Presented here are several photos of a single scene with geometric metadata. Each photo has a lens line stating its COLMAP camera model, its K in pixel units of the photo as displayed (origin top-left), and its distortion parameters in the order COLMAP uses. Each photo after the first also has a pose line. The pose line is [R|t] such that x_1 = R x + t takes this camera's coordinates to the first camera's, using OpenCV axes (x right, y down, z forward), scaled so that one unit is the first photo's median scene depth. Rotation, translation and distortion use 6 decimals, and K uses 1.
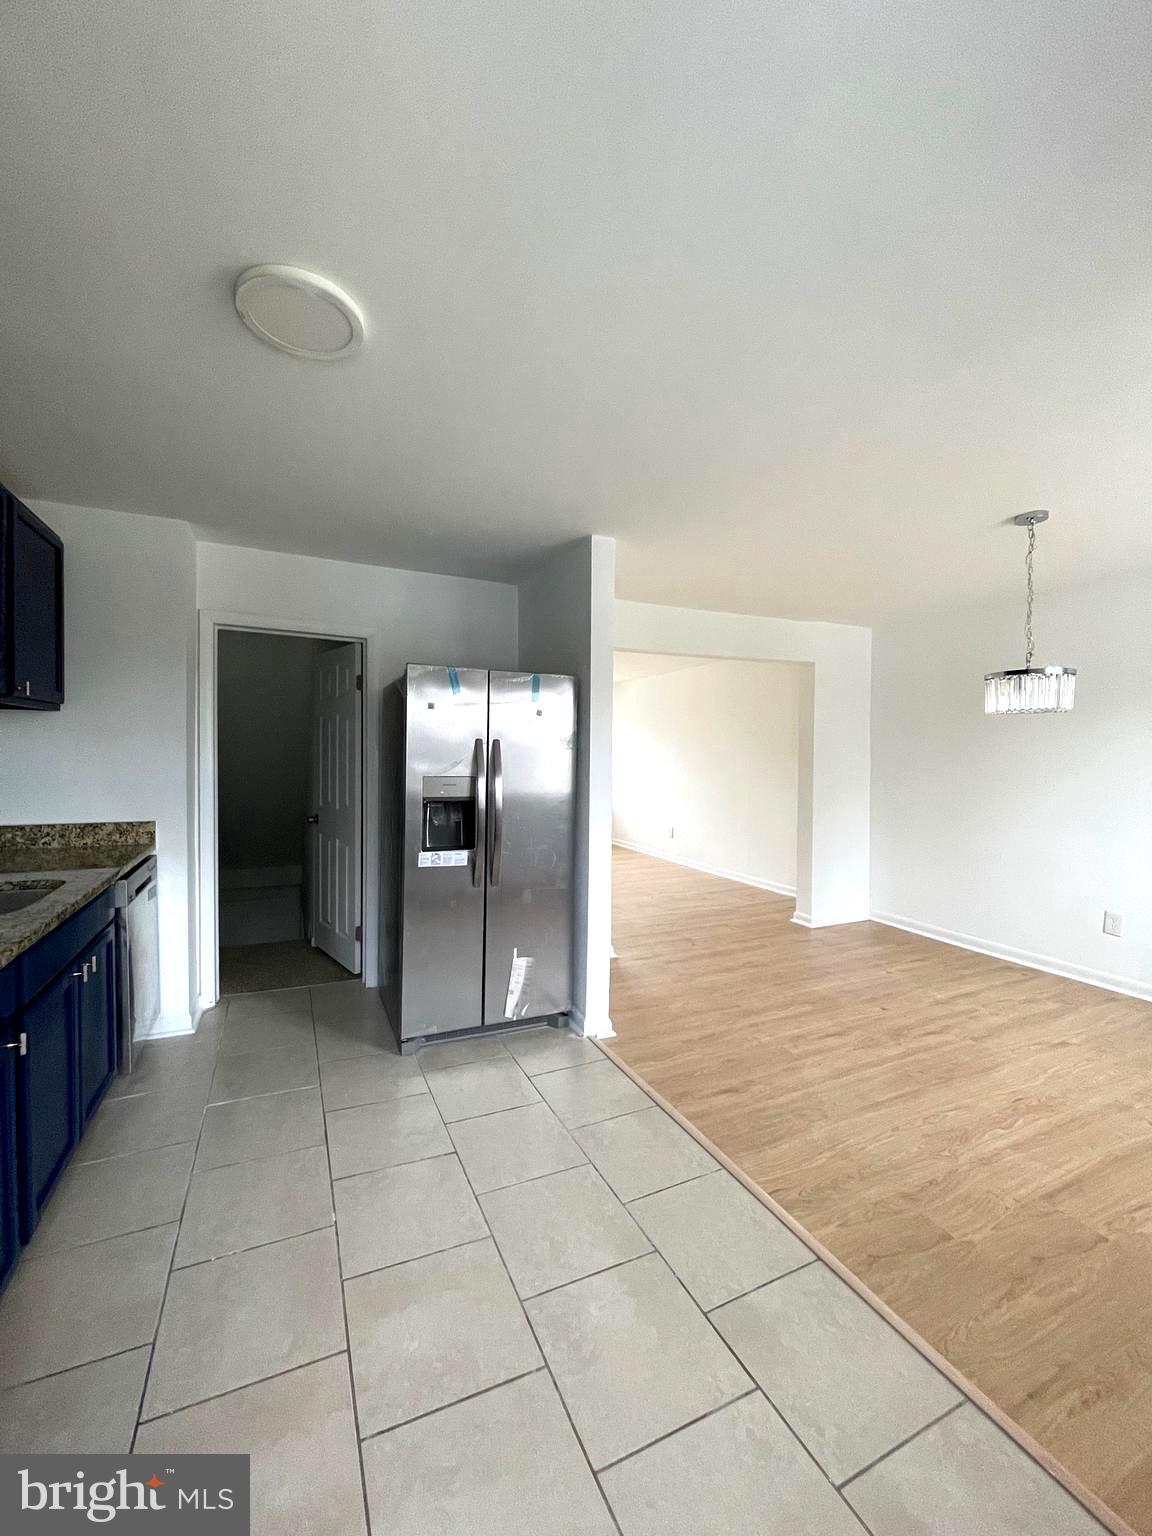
lens RADIAL K [[615.5, 0, 571.2], [0, 615.5, 763.8], [0, 0, 1]] dist [0.001445, -0.001896]
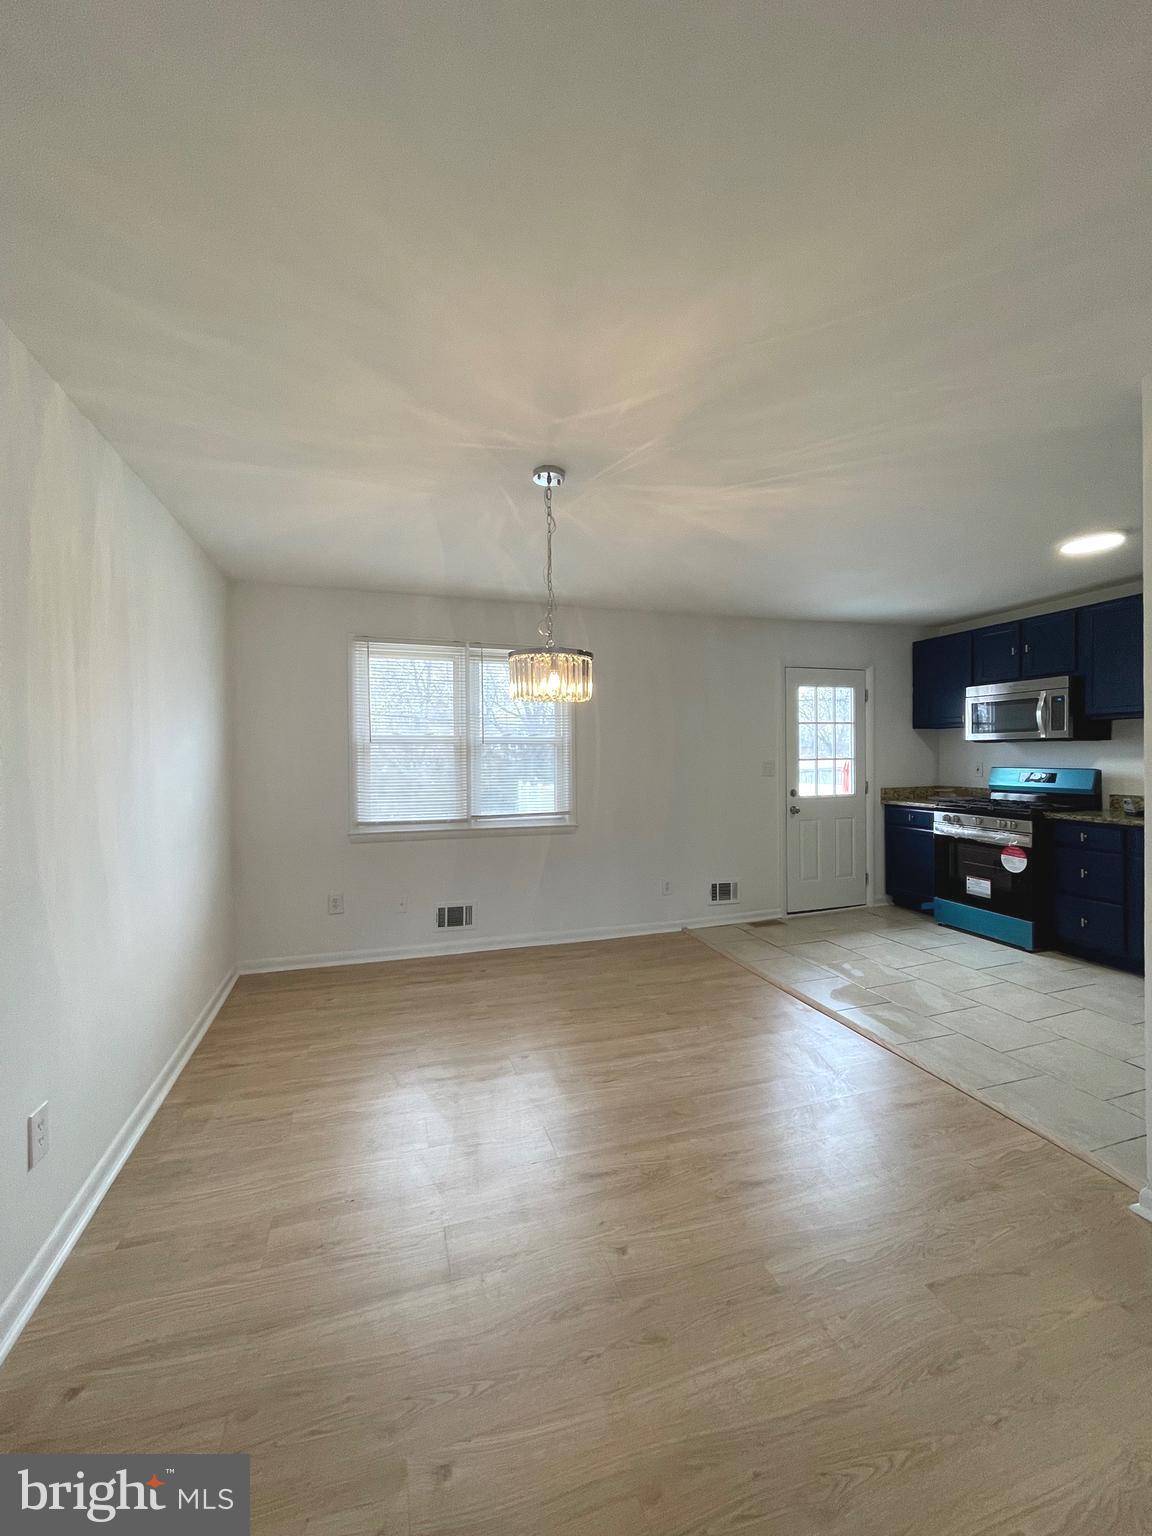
lens RADIAL K [[615.5, 0, 570.4], [0, 615.5, 765.5], [0, 0, 1]] dist [0.001445, -0.001896]
pose [[-0.991677, 0.005256, 0.128641, 0.622397], [0.009777, 0.999355, 0.034540, -0.020660], [-0.128377, 0.035511, -0.991090, 1.919184]]
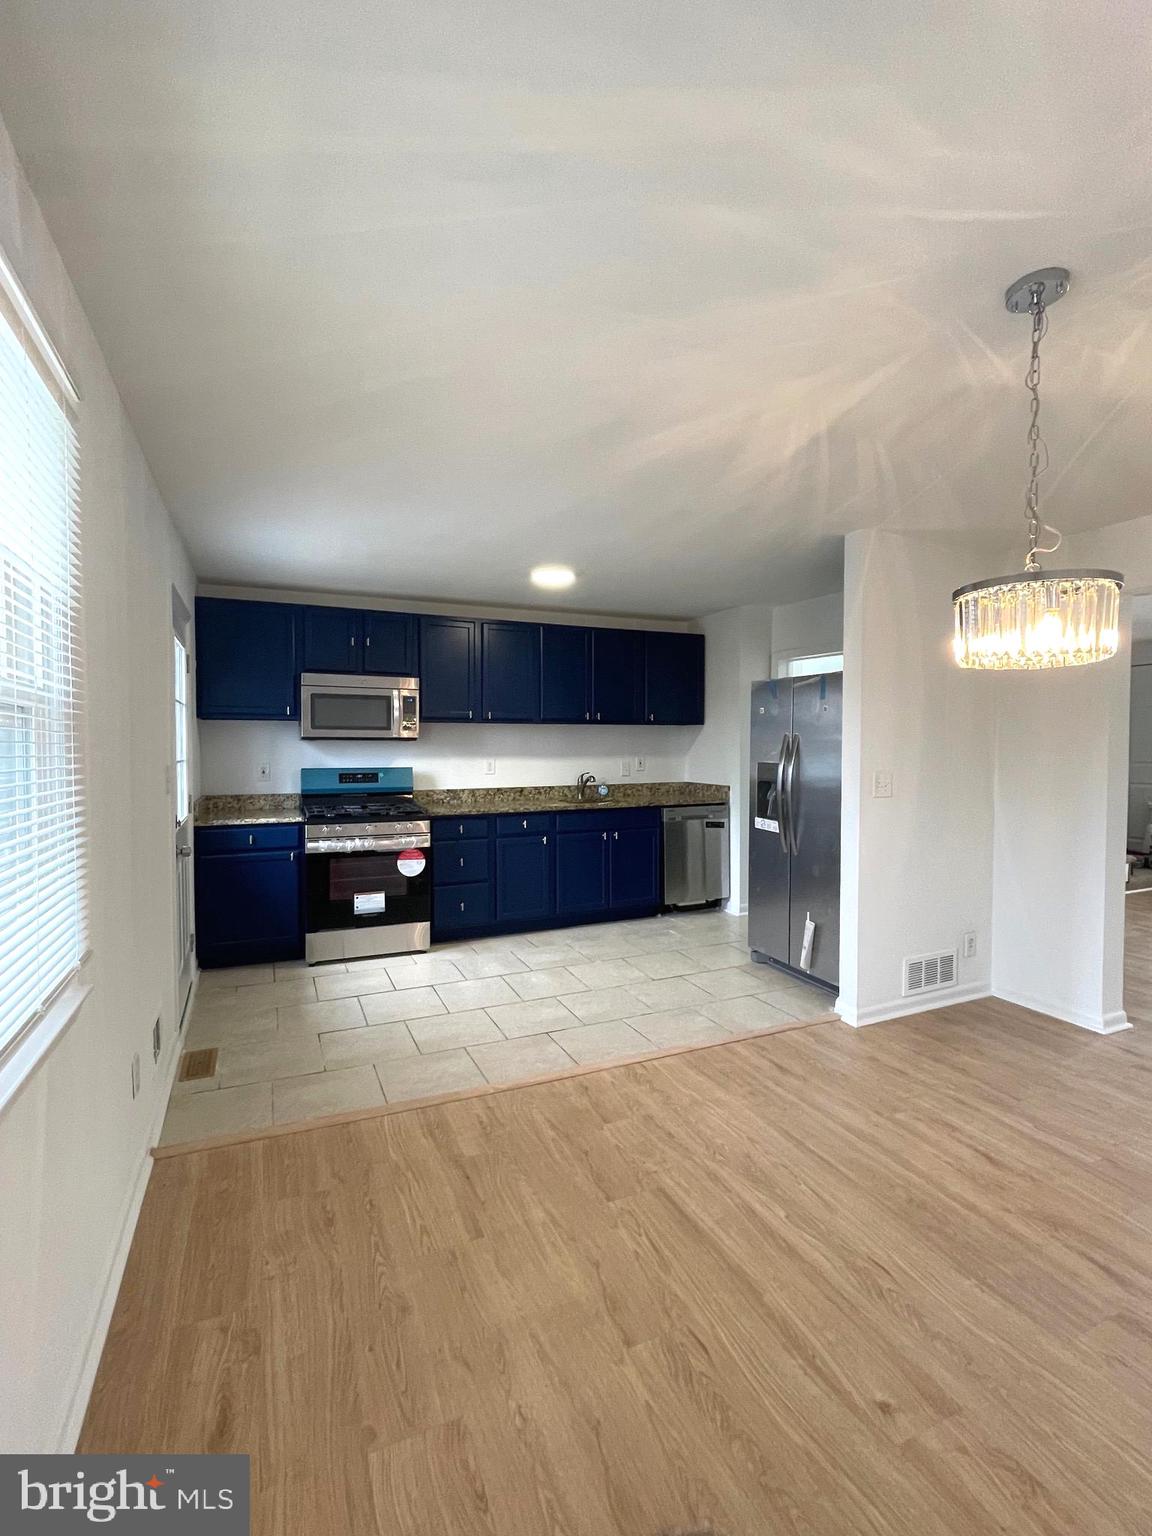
lens RADIAL K [[690.0, 0, 563.2], [0, 690.0, 767.4], [0, 0, 1]] dist [-0.002416, -0.000877]
pose [[-0.022061, 0.025741, -0.999425, 1.382165], [-0.017082, 0.999513, 0.026120, -0.000690], [0.999611, 0.017649, -0.021610, 0.633298]]
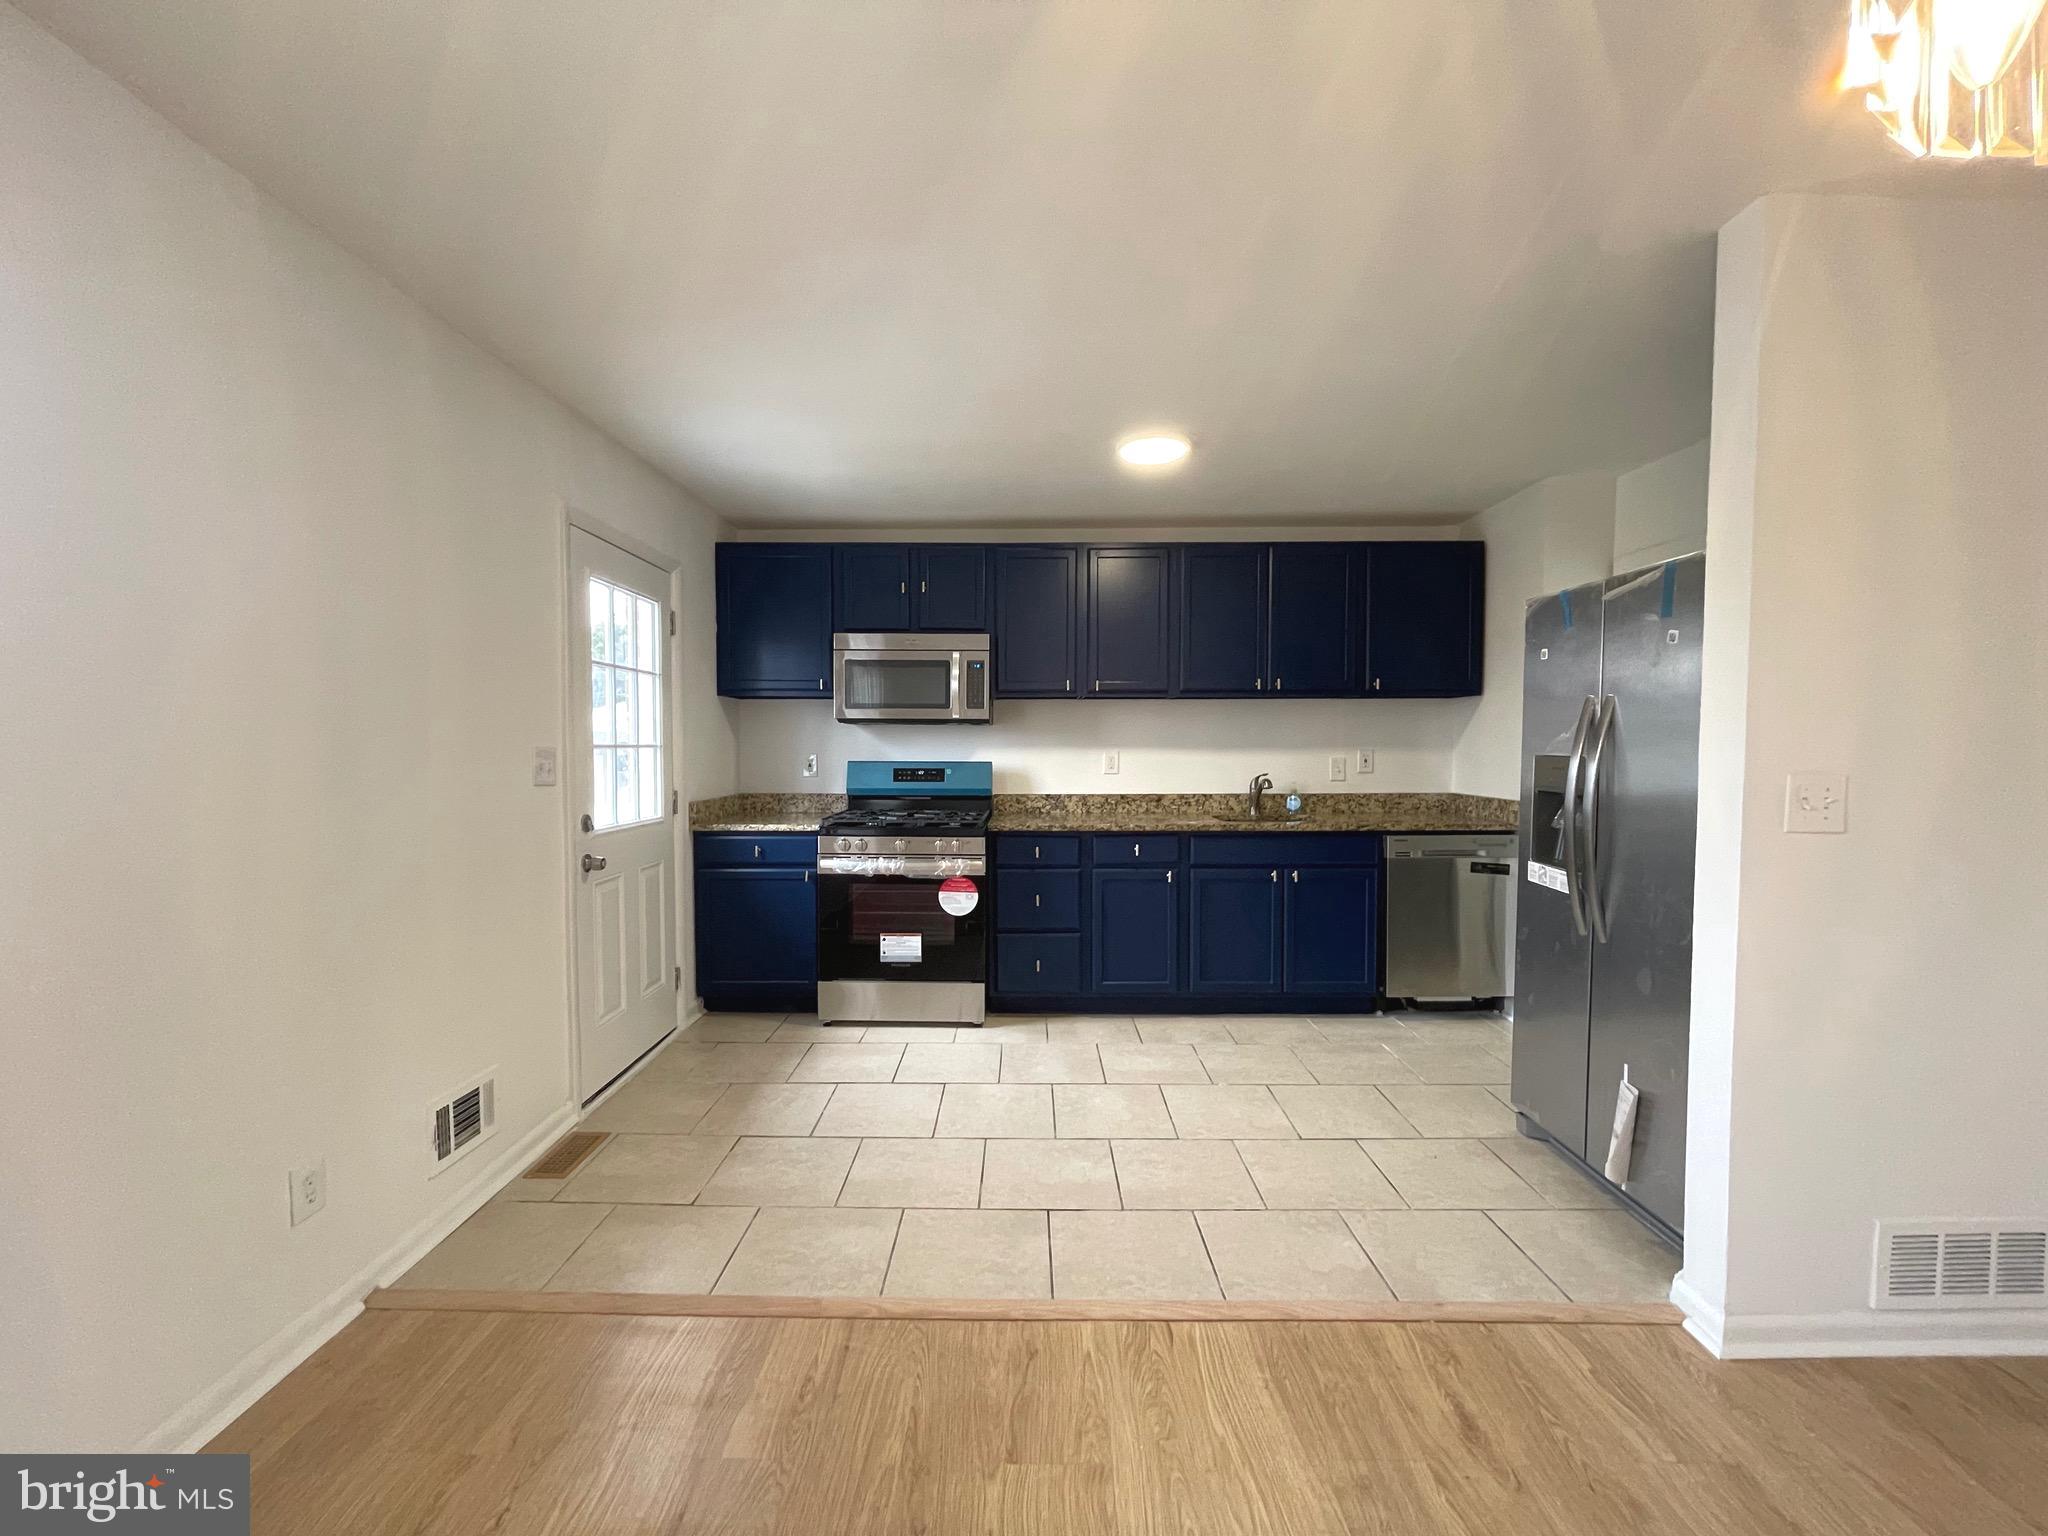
lens RADIAL K [[820.7, 0, 1019.0], [0, 820.7, 780.0], [0, 0, 1]] dist [0.001445, -0.001896]
pose [[-0.428632, 0.030207, -0.902974, 0.925266], [-0.019827, 0.998886, 0.042827, 0.021623], [0.903262, 0.036260, -0.427555, 0.916724]]
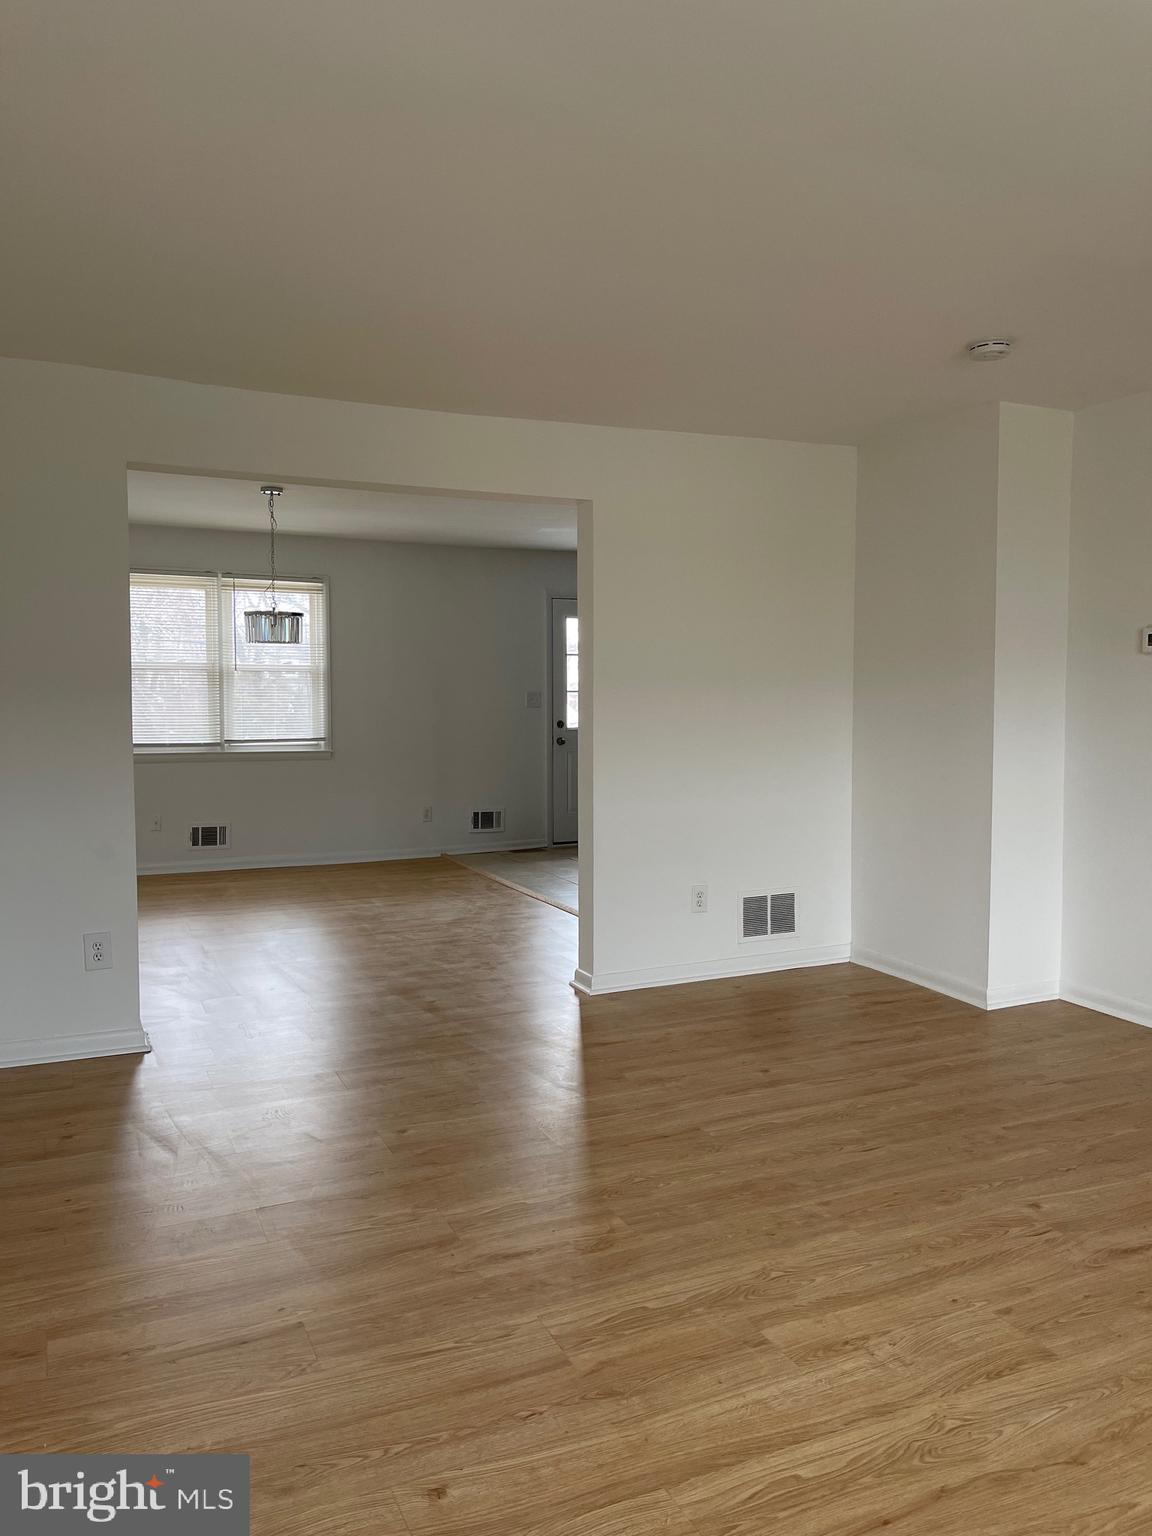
lens RADIAL K [[1166.8, 0, 602.0], [0, 1166.8, 760.3], [0, 0, 1]] dist [0.044830, -0.050562]
pose [[-0.999950, -0.002123, -0.009739, 0.085230], [-0.002859, 0.997082, 0.076283, -0.027199], [0.009548, 0.076307, -0.997039, 3.574766]]
